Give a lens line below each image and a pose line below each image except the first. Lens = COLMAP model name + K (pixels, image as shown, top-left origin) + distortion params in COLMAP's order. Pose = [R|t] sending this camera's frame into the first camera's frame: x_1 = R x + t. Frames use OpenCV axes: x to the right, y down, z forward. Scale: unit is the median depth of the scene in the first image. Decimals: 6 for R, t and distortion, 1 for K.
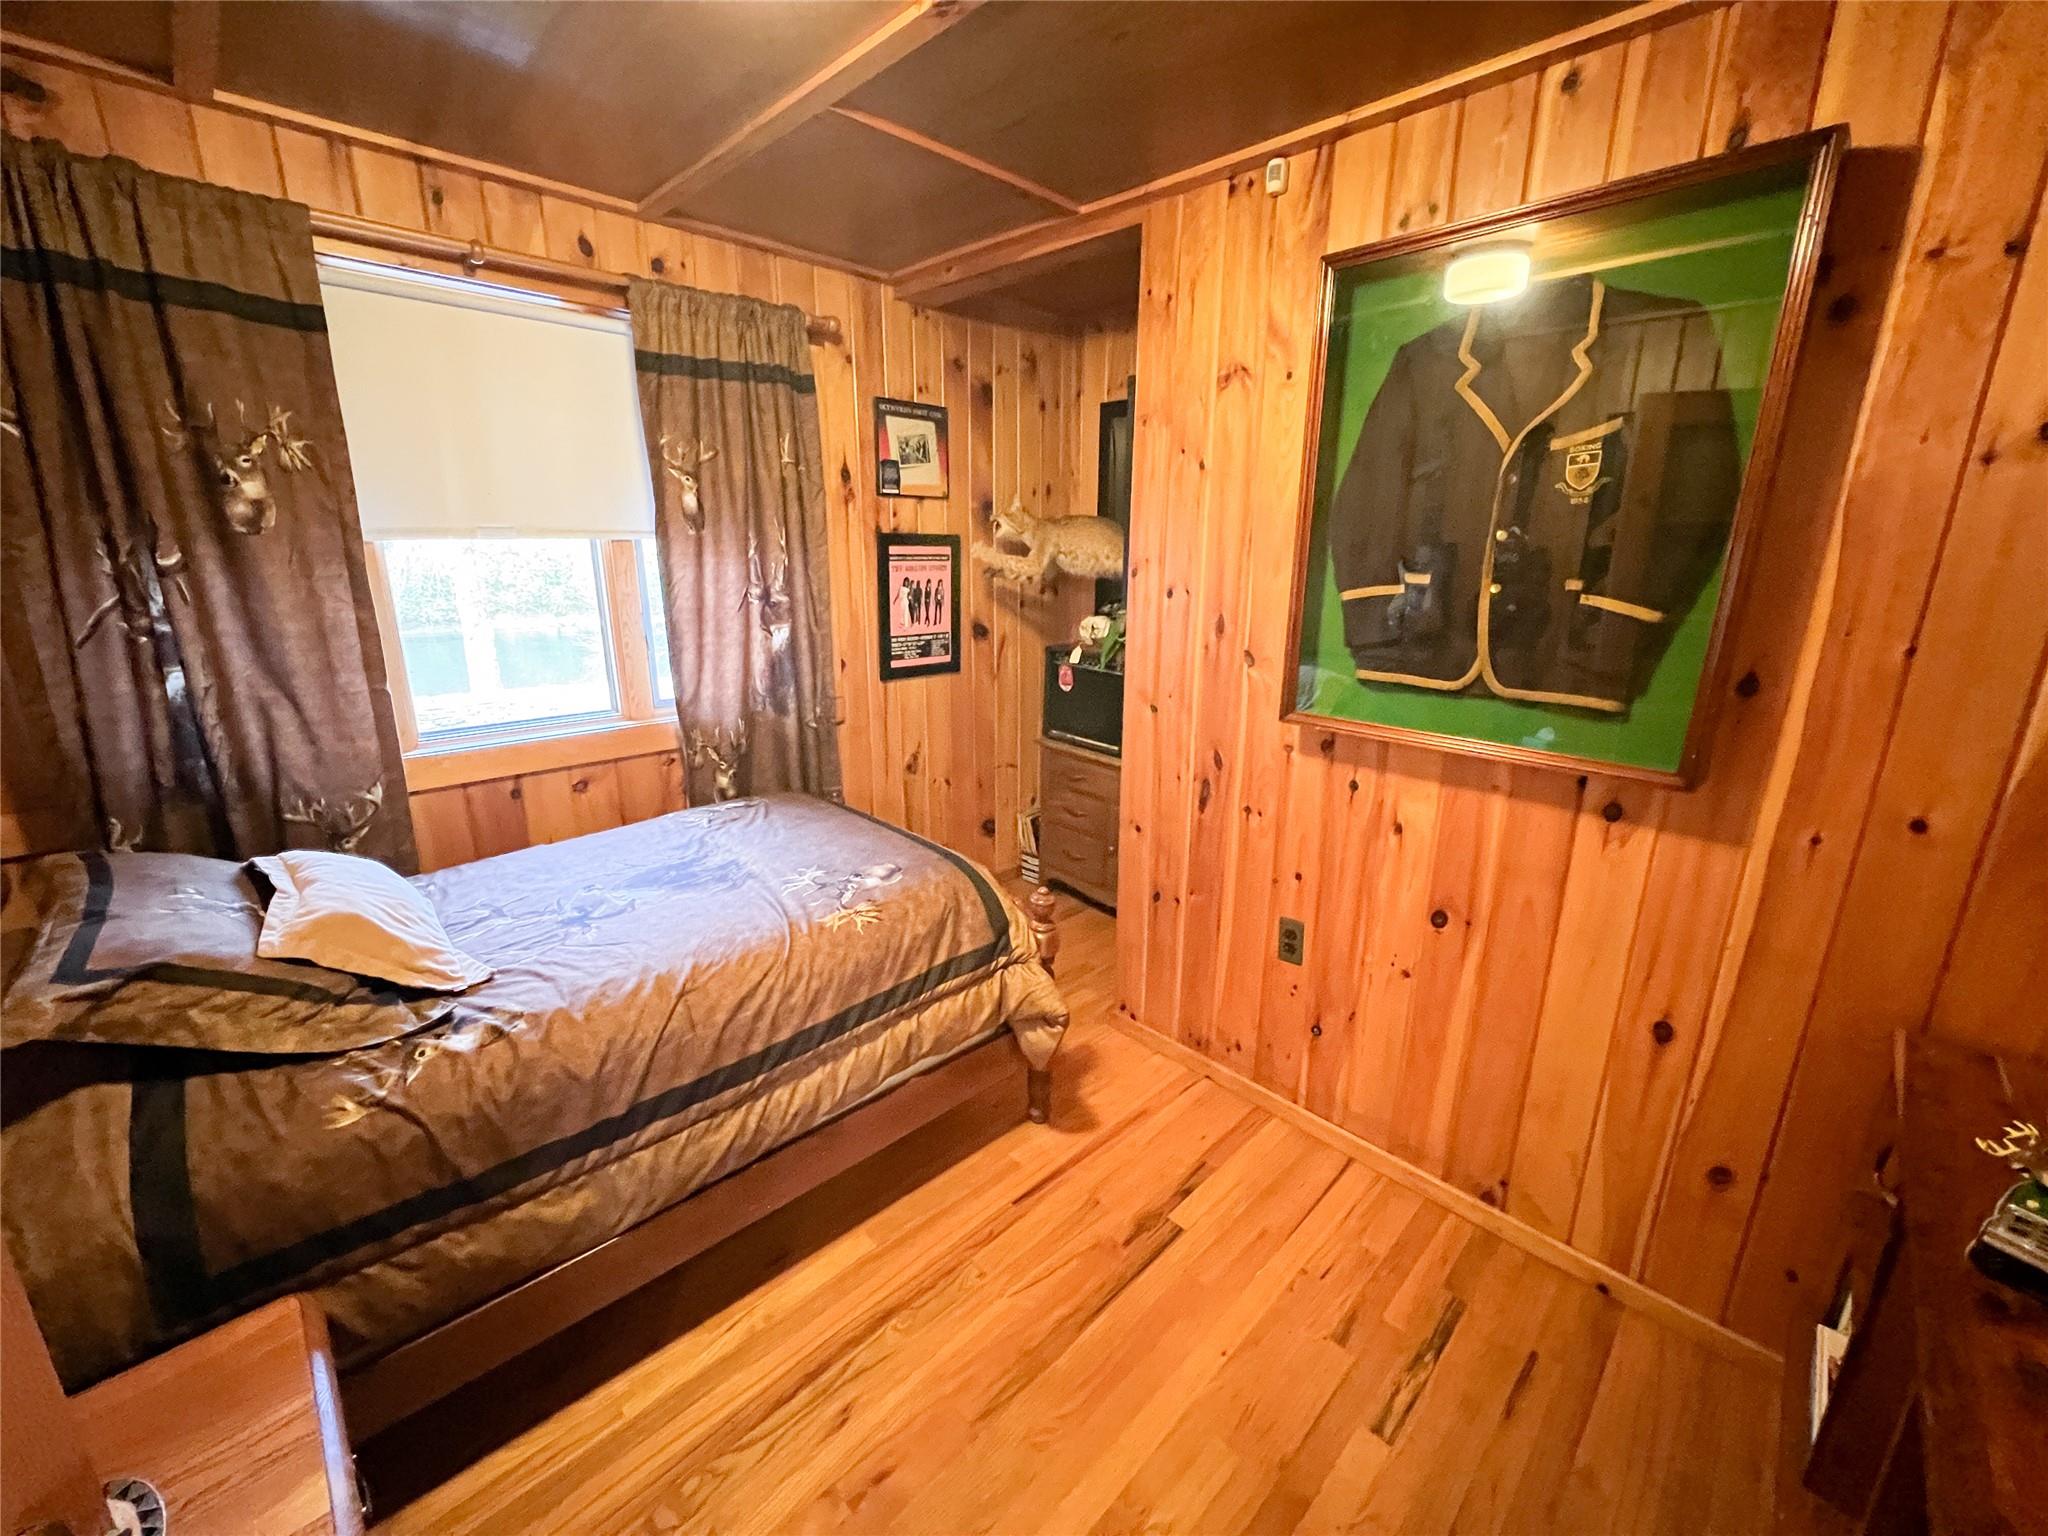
lens RADIAL K [[817.5, 0, 1022.3], [0, 817.5, 758.6], [0, 0, 1]] dist [0.001145, -0.000665]
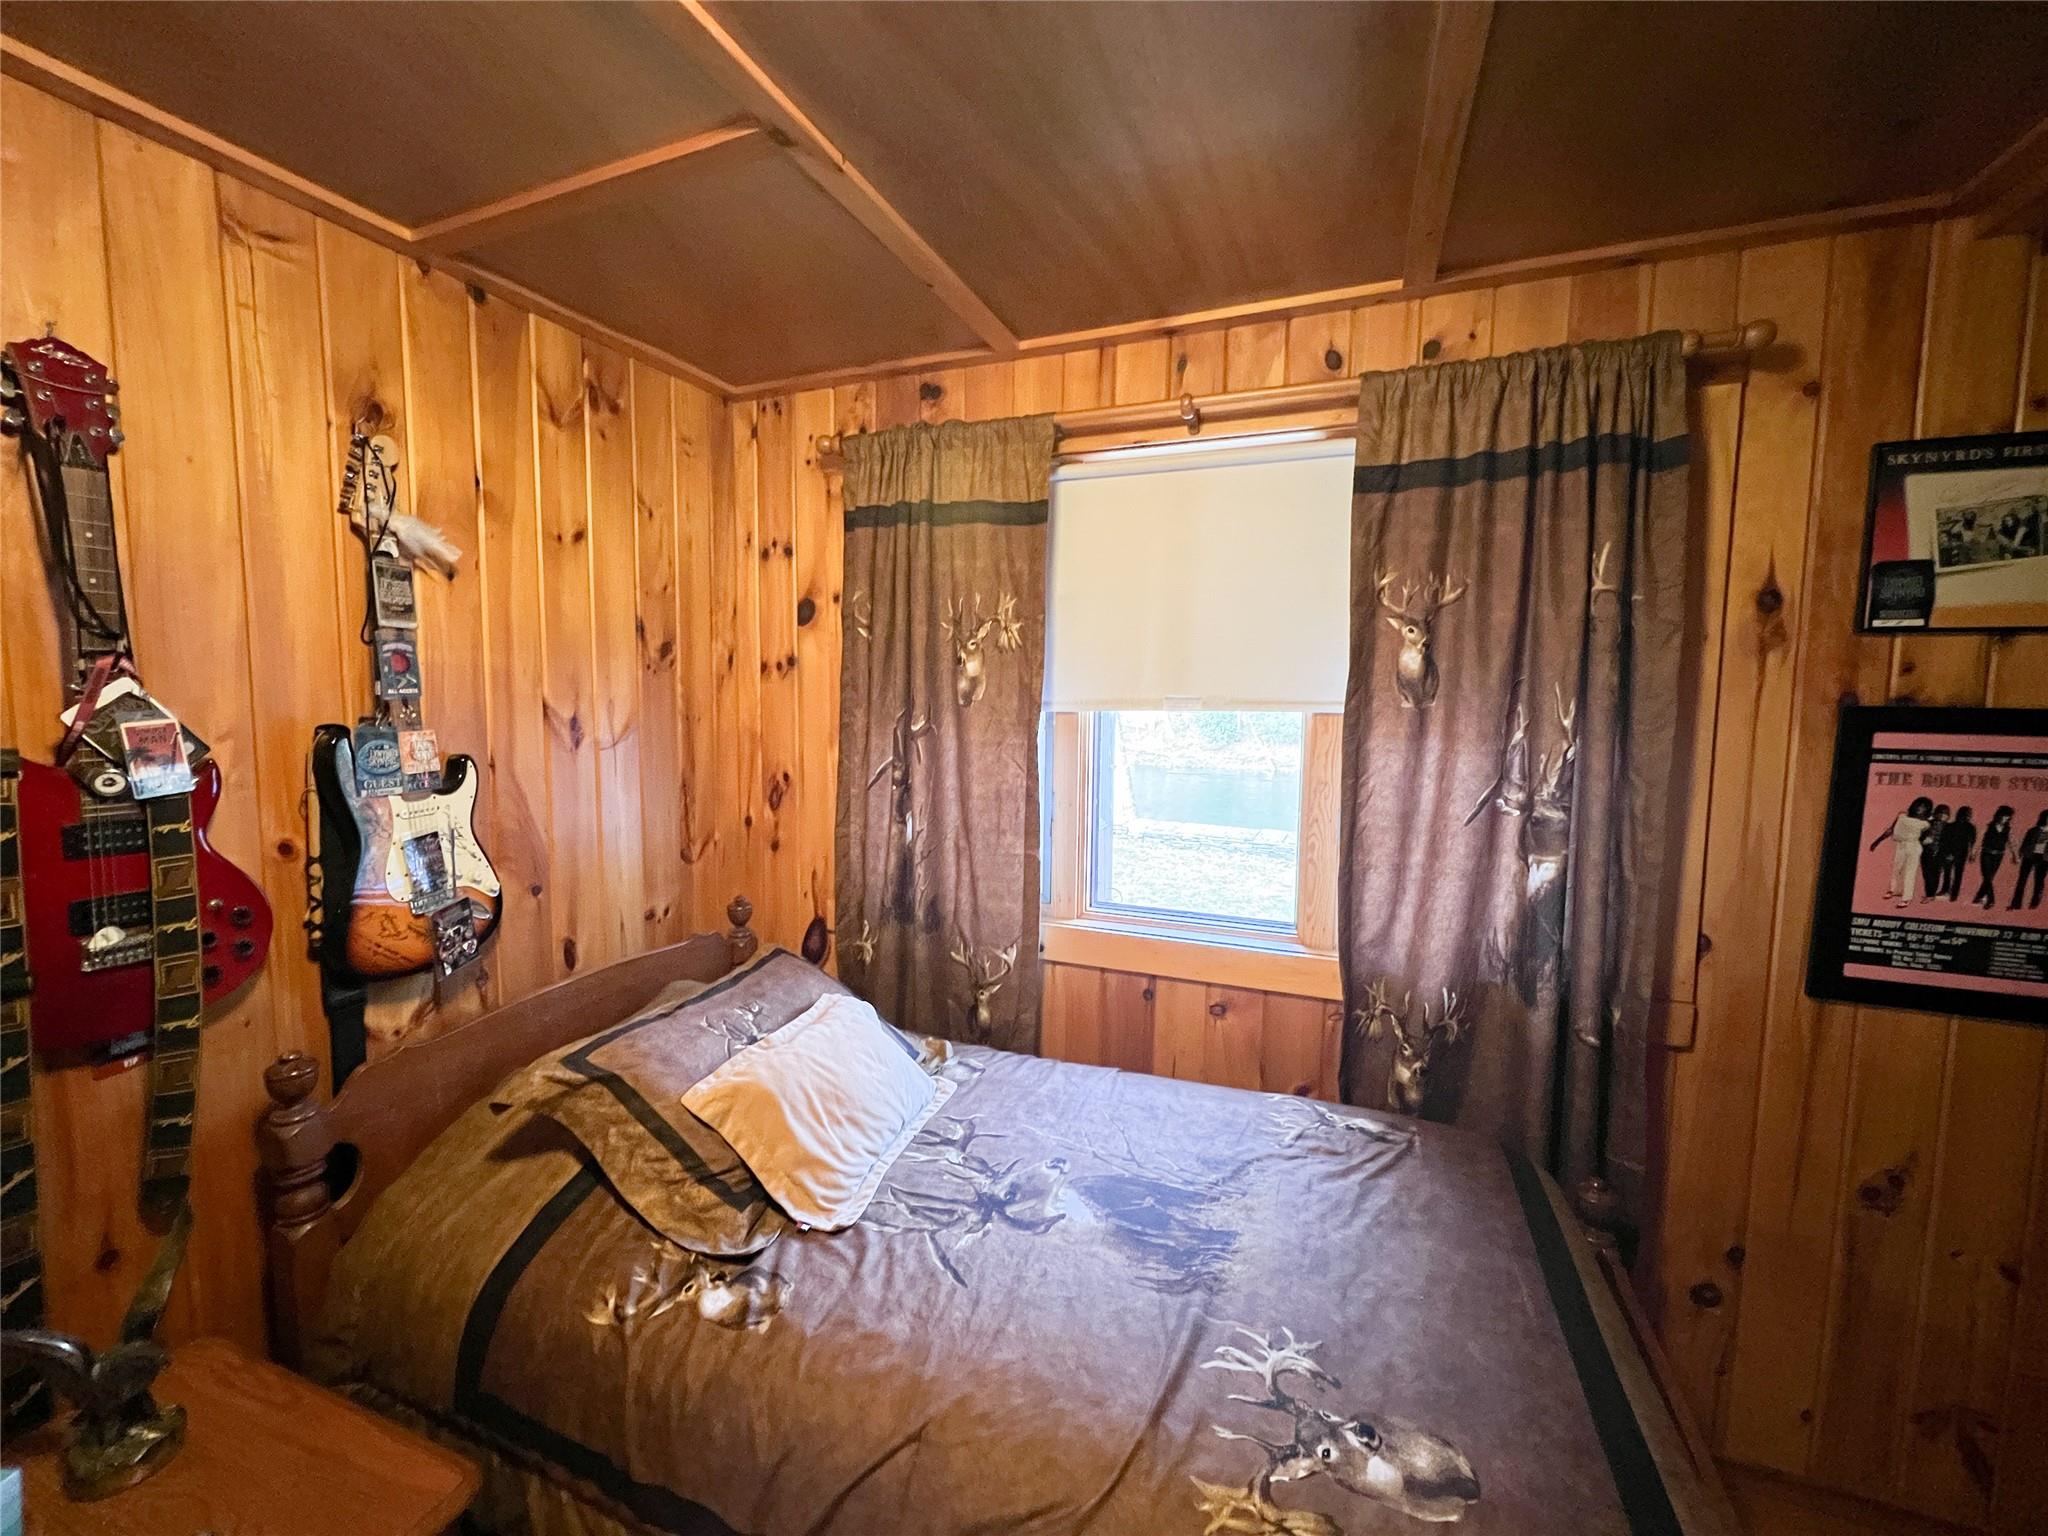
lens RADIAL K [[817.5, 0, 1022.2], [0, 817.5, 761.0], [0, 0, 1]] dist [0.001145, -0.000665]
pose [[0.408527, 0.077108, -0.909483, 0.092905], [-0.238822, 0.970742, -0.024974, -0.139438], [0.880948, 0.227407, 0.414989, 0.450183]]
